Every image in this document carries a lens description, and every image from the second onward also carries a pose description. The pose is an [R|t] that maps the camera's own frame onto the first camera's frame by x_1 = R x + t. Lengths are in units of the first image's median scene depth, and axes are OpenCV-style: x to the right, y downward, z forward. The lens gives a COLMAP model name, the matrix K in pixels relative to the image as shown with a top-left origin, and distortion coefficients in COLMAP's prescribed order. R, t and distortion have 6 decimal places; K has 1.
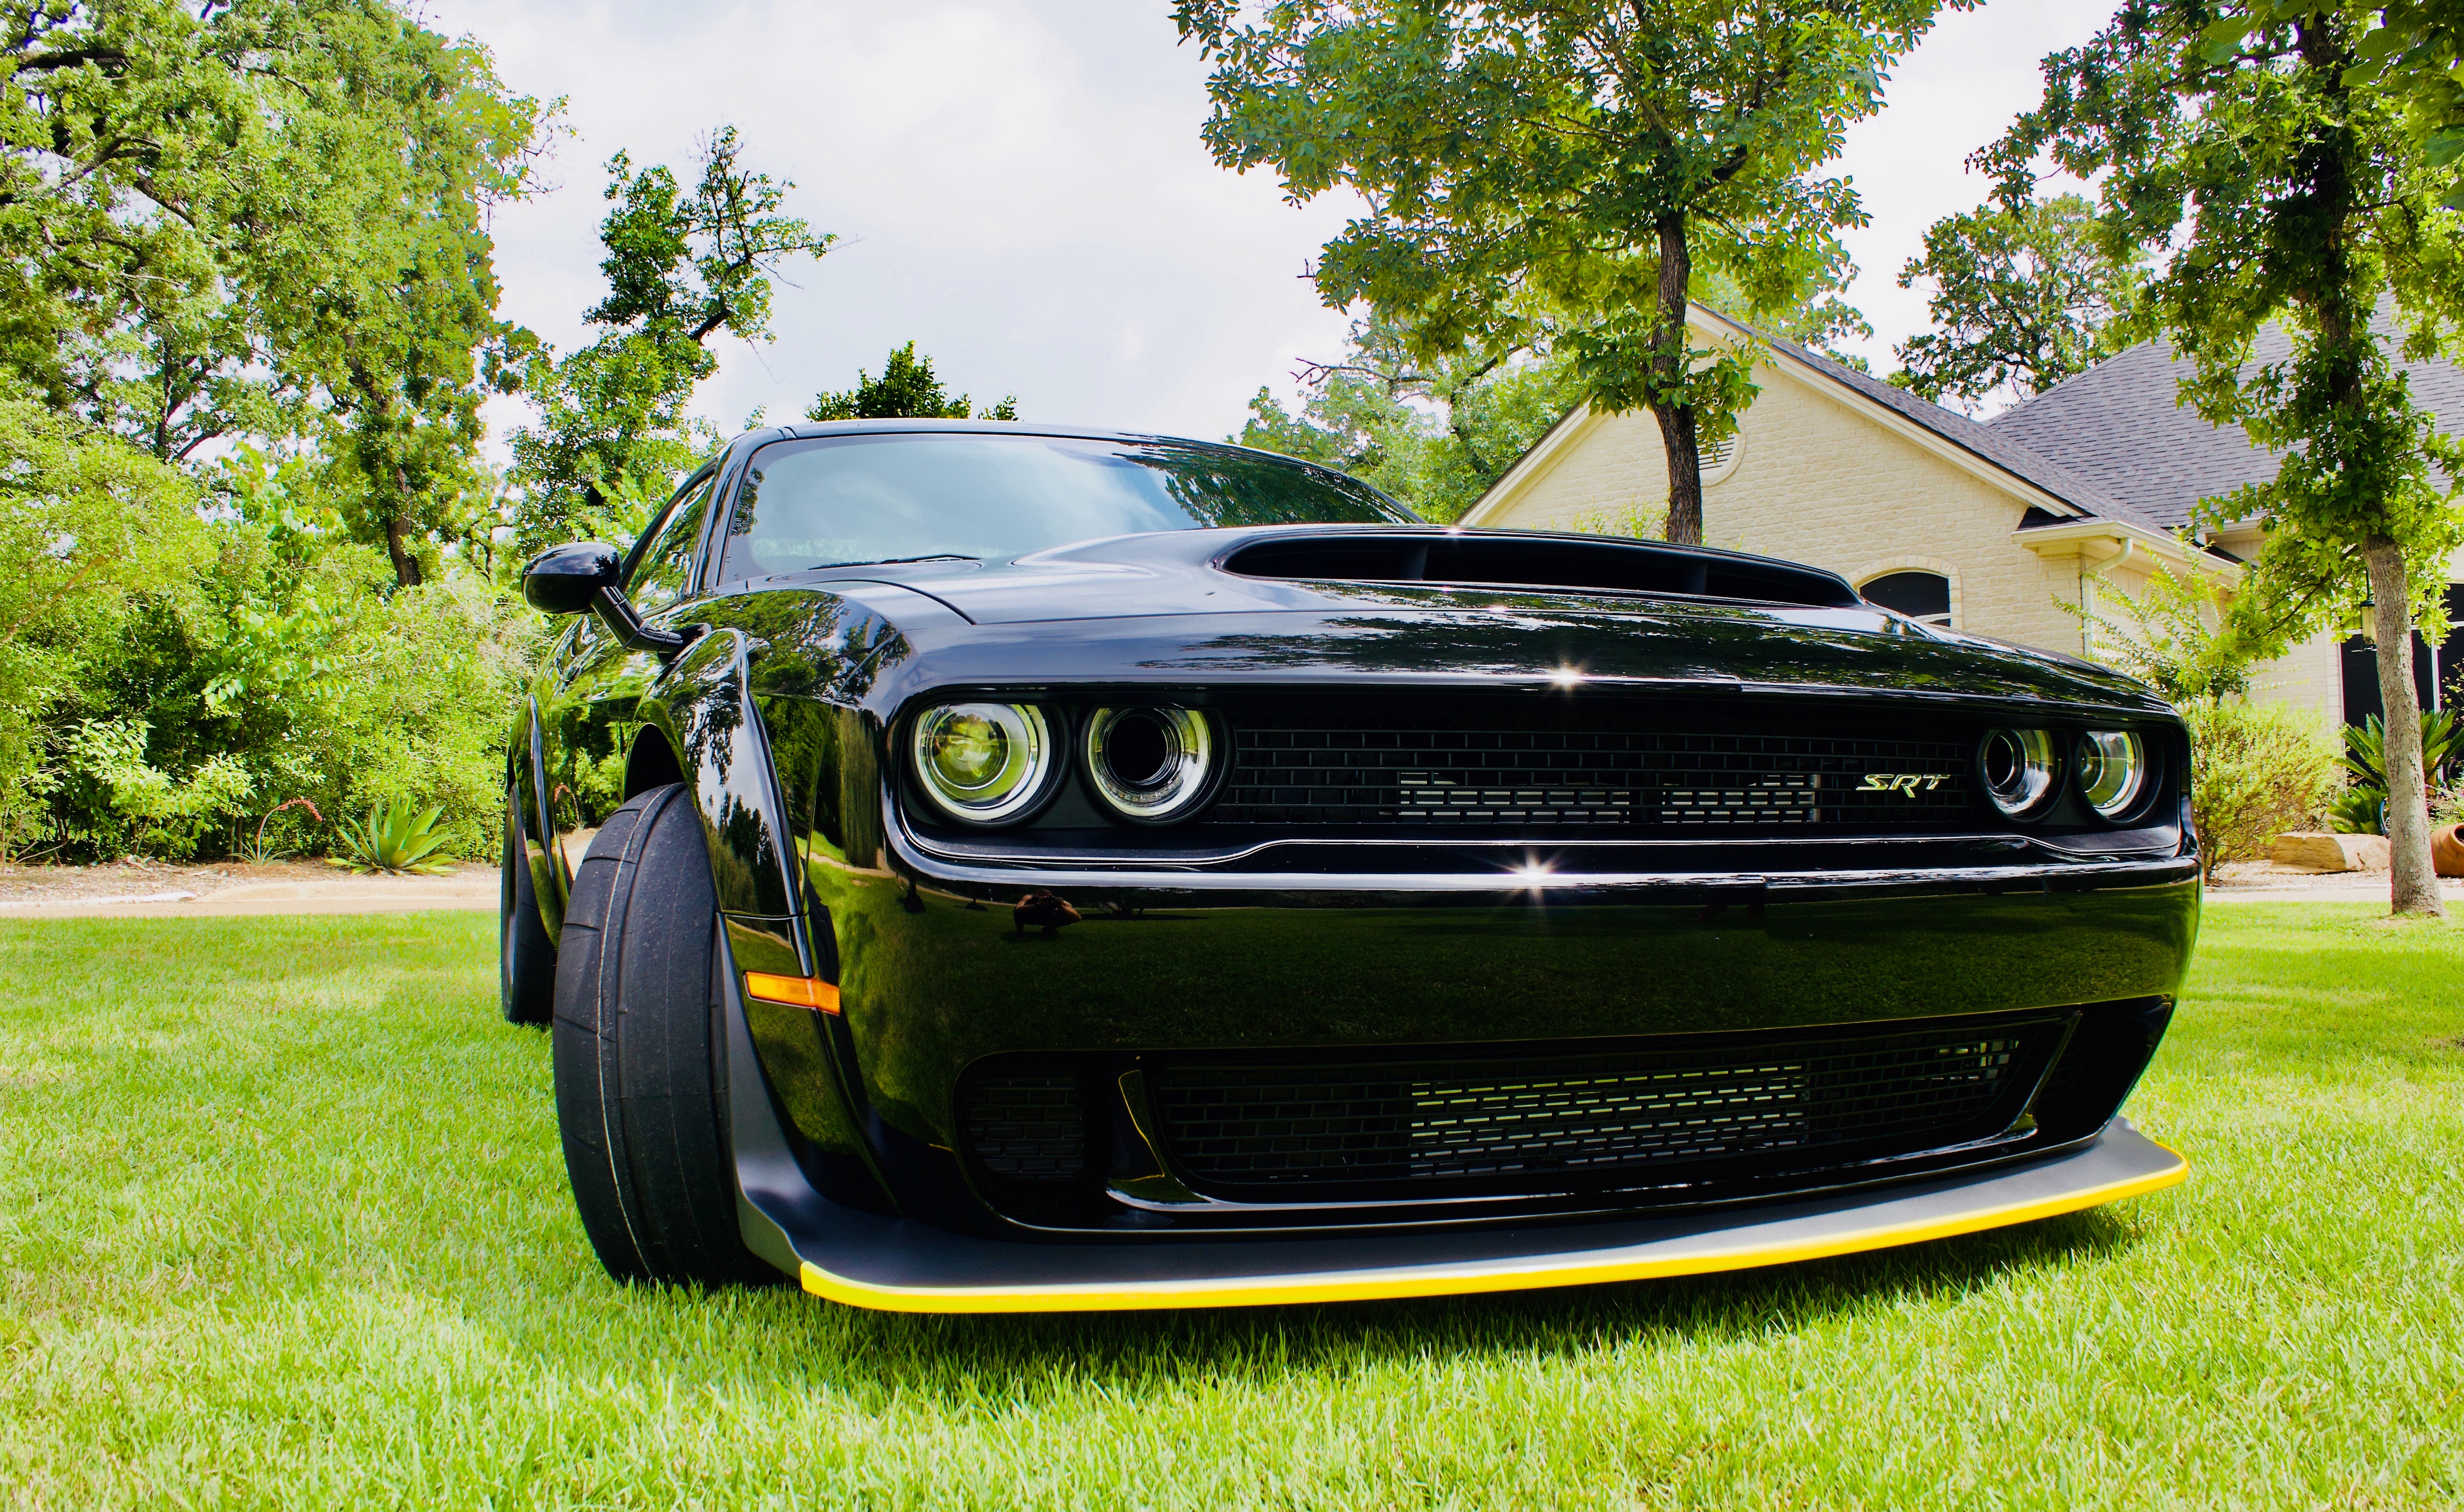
lens RADIAL K [[1955.8, 0, 1275.9], [0, 1955.8, 807.4], [0, 0, 1]] dist [-0.177623, 0.116923]
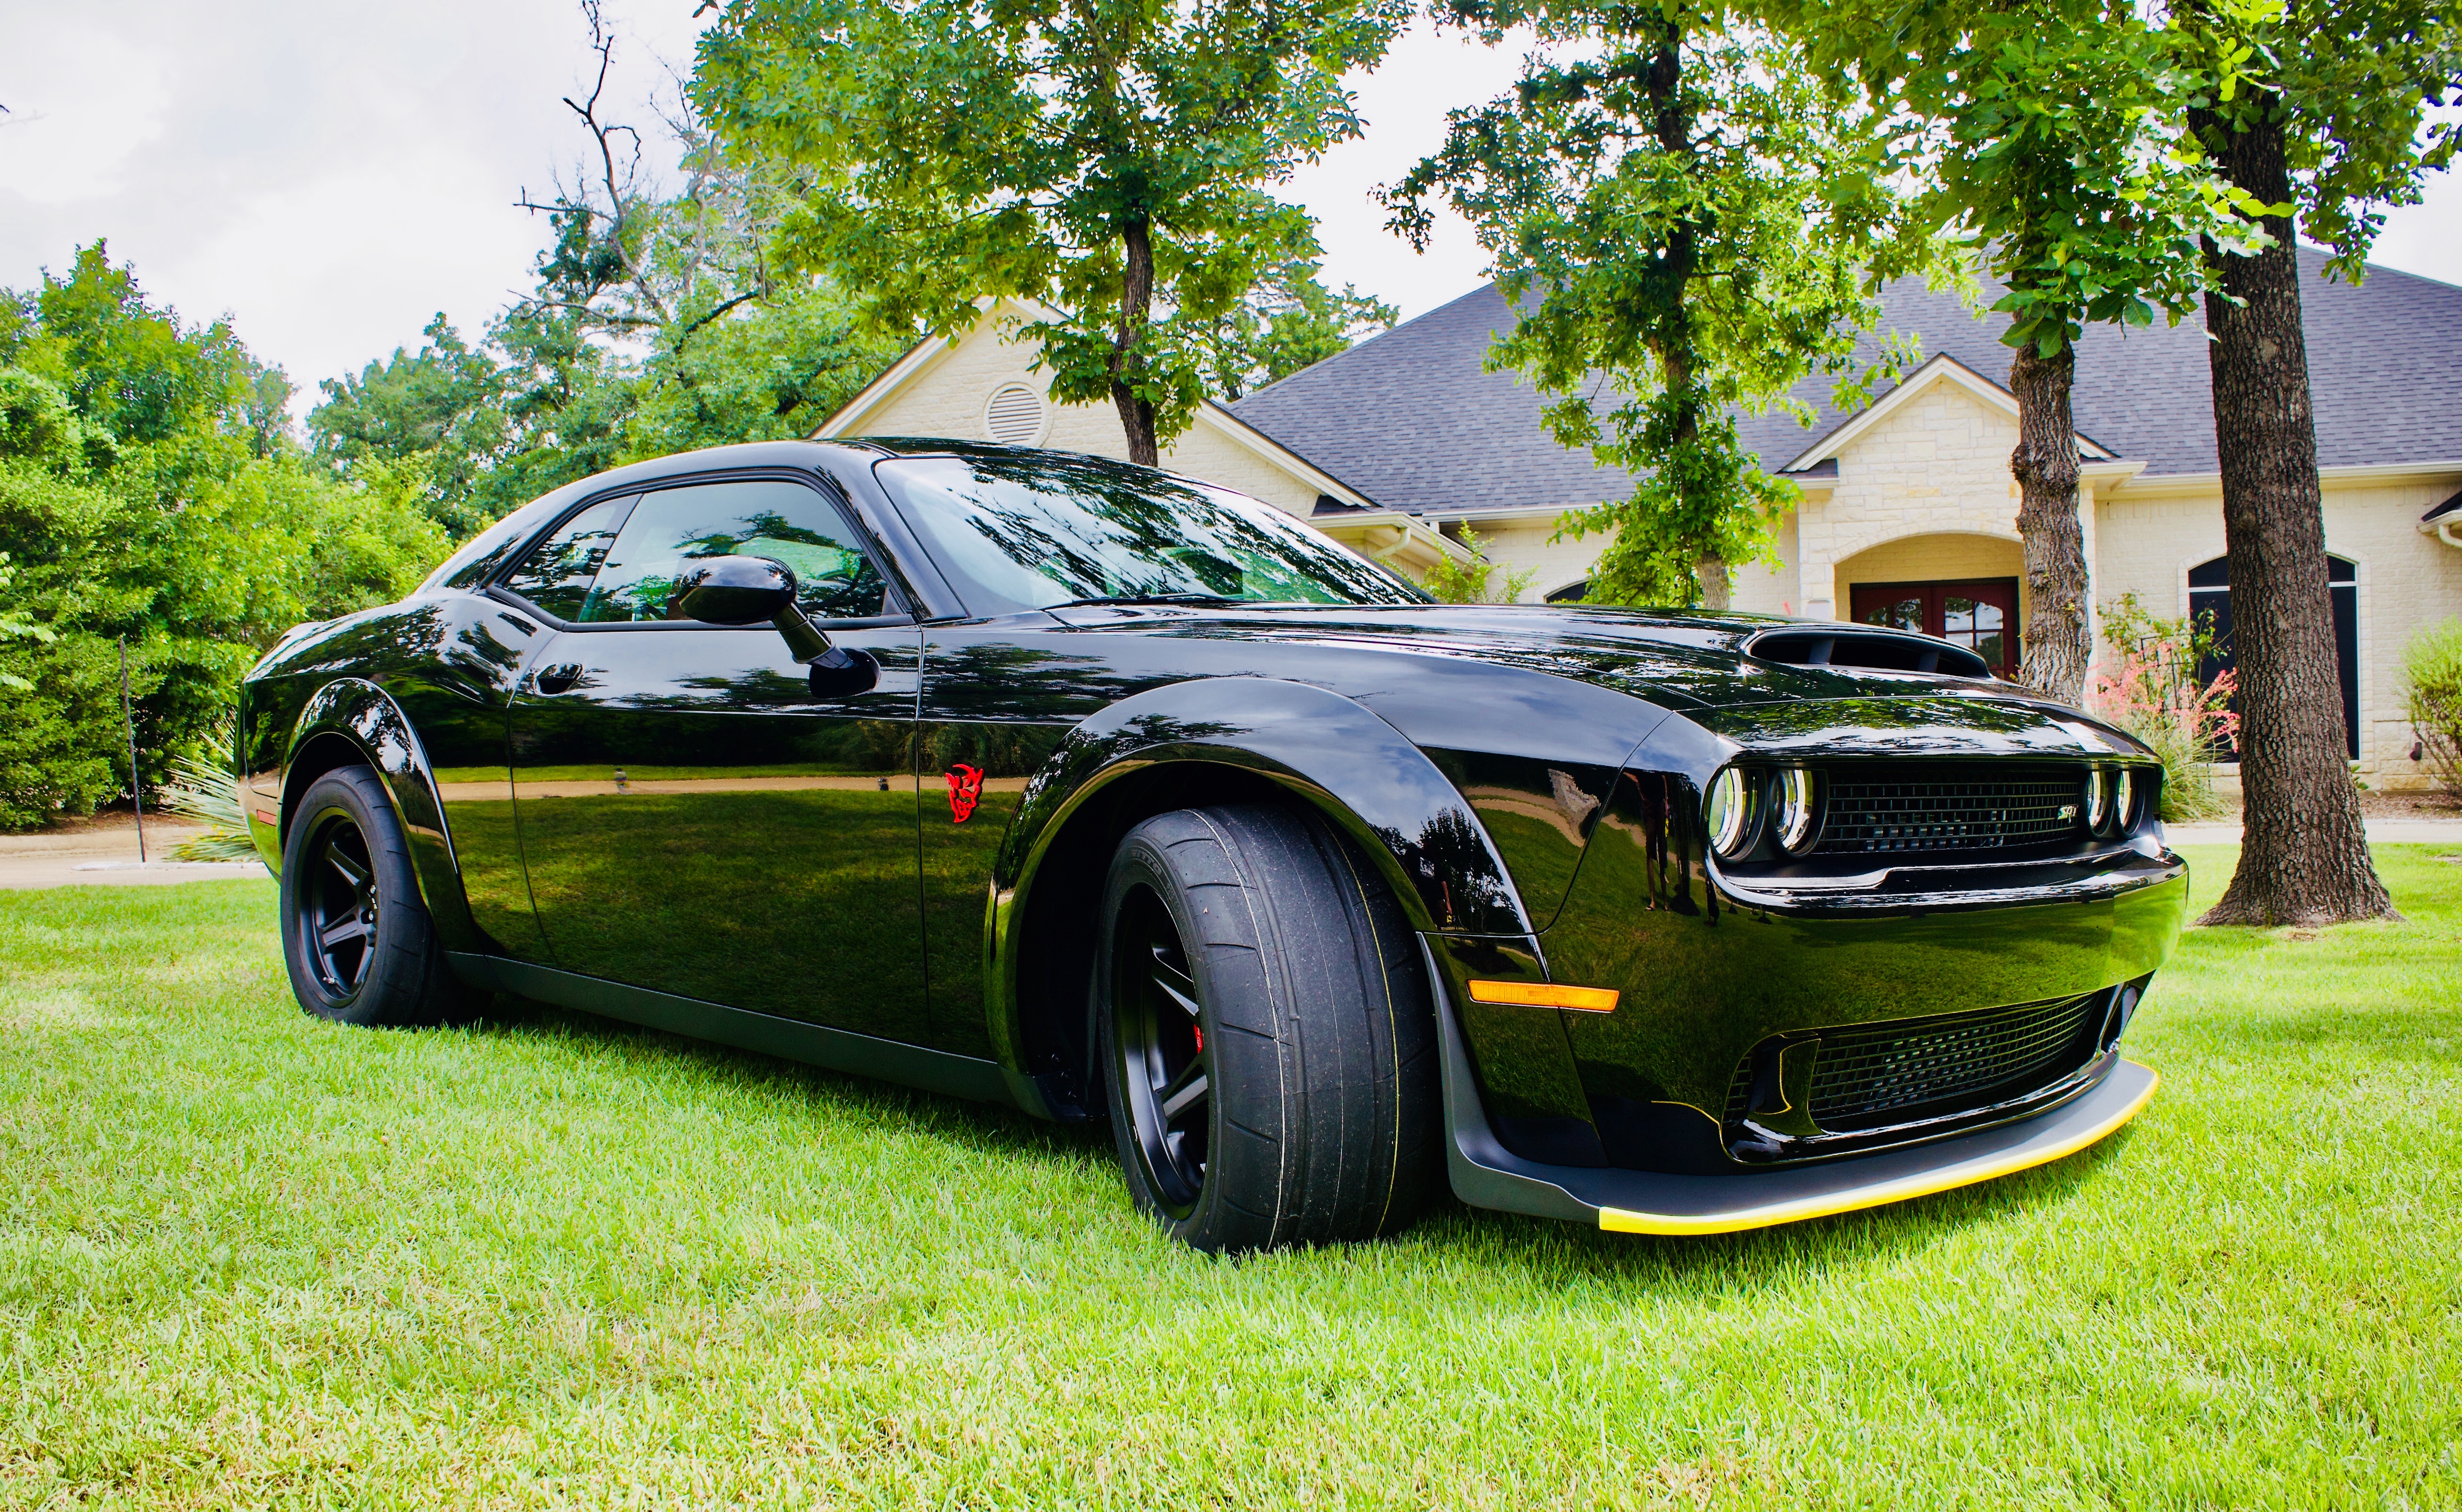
lens RADIAL K [[1954.2, 0, 1274.8], [0, 1954.2, 807.3], [0, 0, 1]] dist [-0.177623, 0.116923]
pose [[0.908742, -0.004249, 0.417336, -0.165488], [-0.006143, 0.999704, 0.023554, -0.009443], [-0.417312, -0.023968, 0.908447, -0.009665]]
